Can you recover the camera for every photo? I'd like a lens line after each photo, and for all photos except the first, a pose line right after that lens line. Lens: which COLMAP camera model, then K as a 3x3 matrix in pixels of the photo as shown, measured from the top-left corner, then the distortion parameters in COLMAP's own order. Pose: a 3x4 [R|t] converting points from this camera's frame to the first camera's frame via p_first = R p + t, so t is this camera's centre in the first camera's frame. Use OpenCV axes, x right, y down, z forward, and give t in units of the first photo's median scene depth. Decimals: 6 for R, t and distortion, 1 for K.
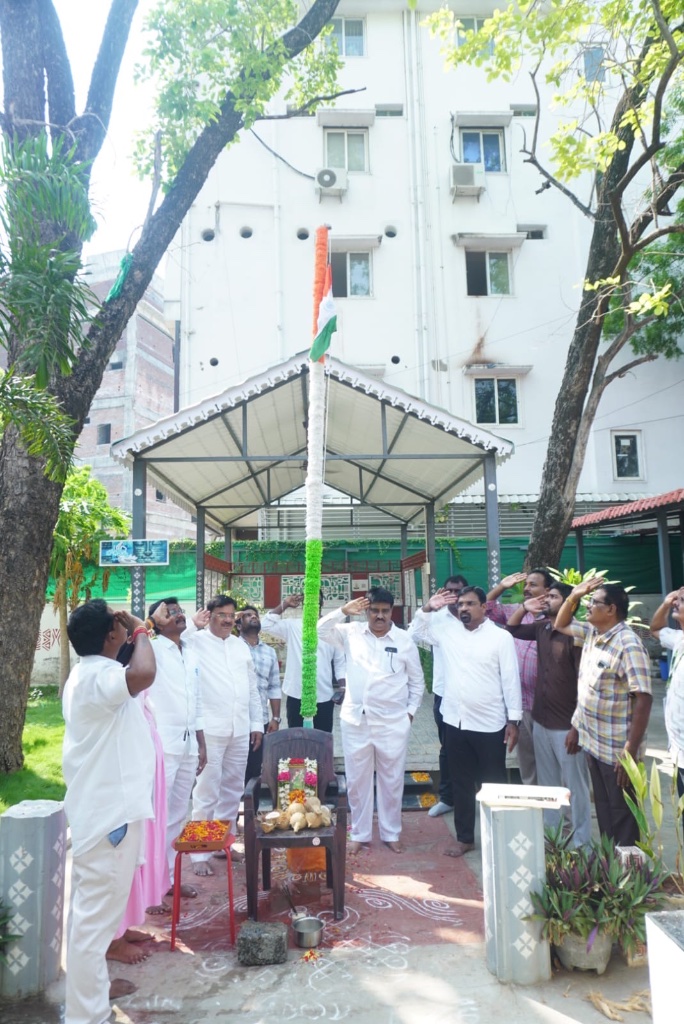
lens RADIAL K [[685.8, 0, 339.2], [0, 685.8, 515.7], [0, 0, 1]] dist [-0.056283, 0.031694]
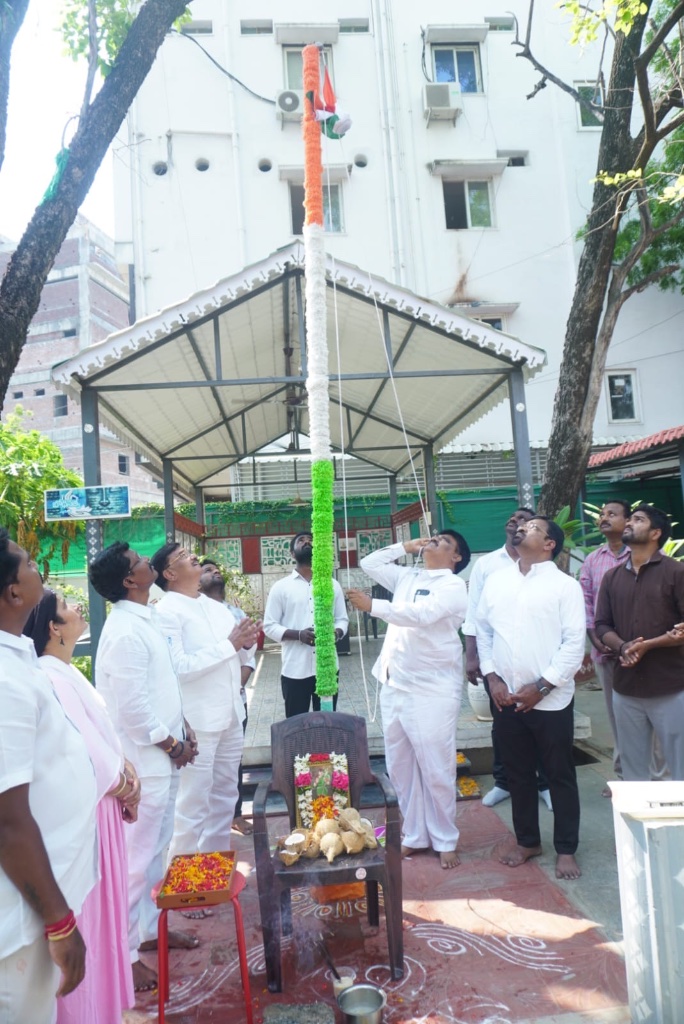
lens RADIAL K [[685.8, 0, 337.0], [0, 685.8, 517.1], [0, 0, 1]] dist [-0.056283, 0.031694]
pose [[0.998156, -0.043670, 0.042151, -0.038821], [0.041700, 0.998045, 0.046546, 0.043022], [-0.044102, -0.044703, 0.998026, 0.172987]]
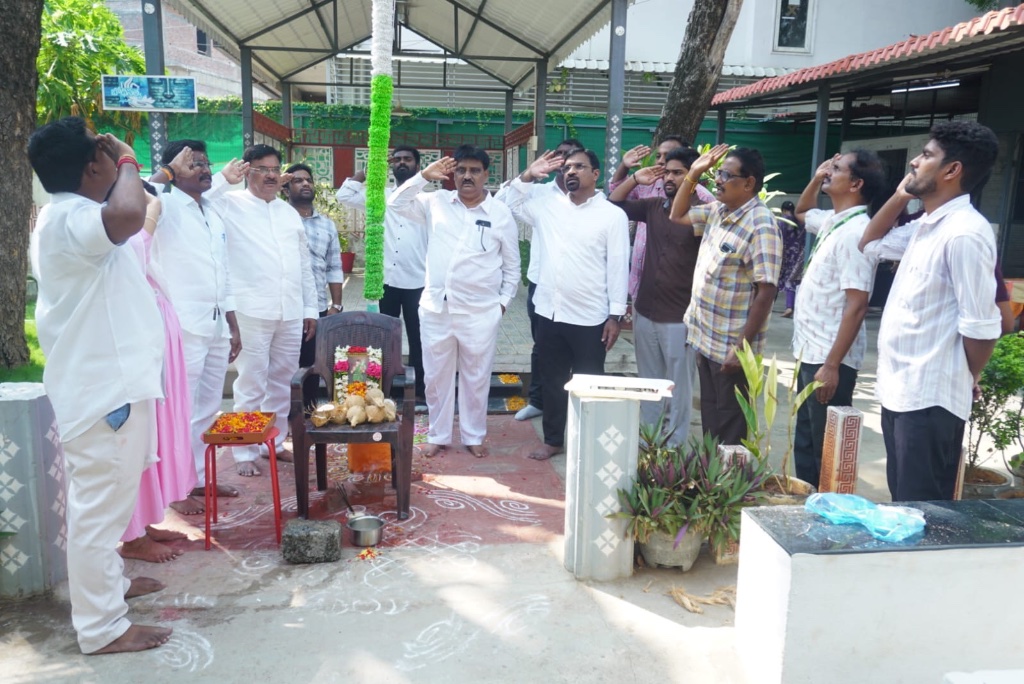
lens RADIAL K [[804.2, 0, 507.7], [0, 804.2, 351.6], [0, 0, 1]] dist [-0.022869, 0.019521]
pose [[0.995116, 0.022607, 0.096085, 0.016247], [-0.051134, 0.950691, 0.305894, 0.032285], [-0.084432, -0.309314, 0.947204, 0.031285]]
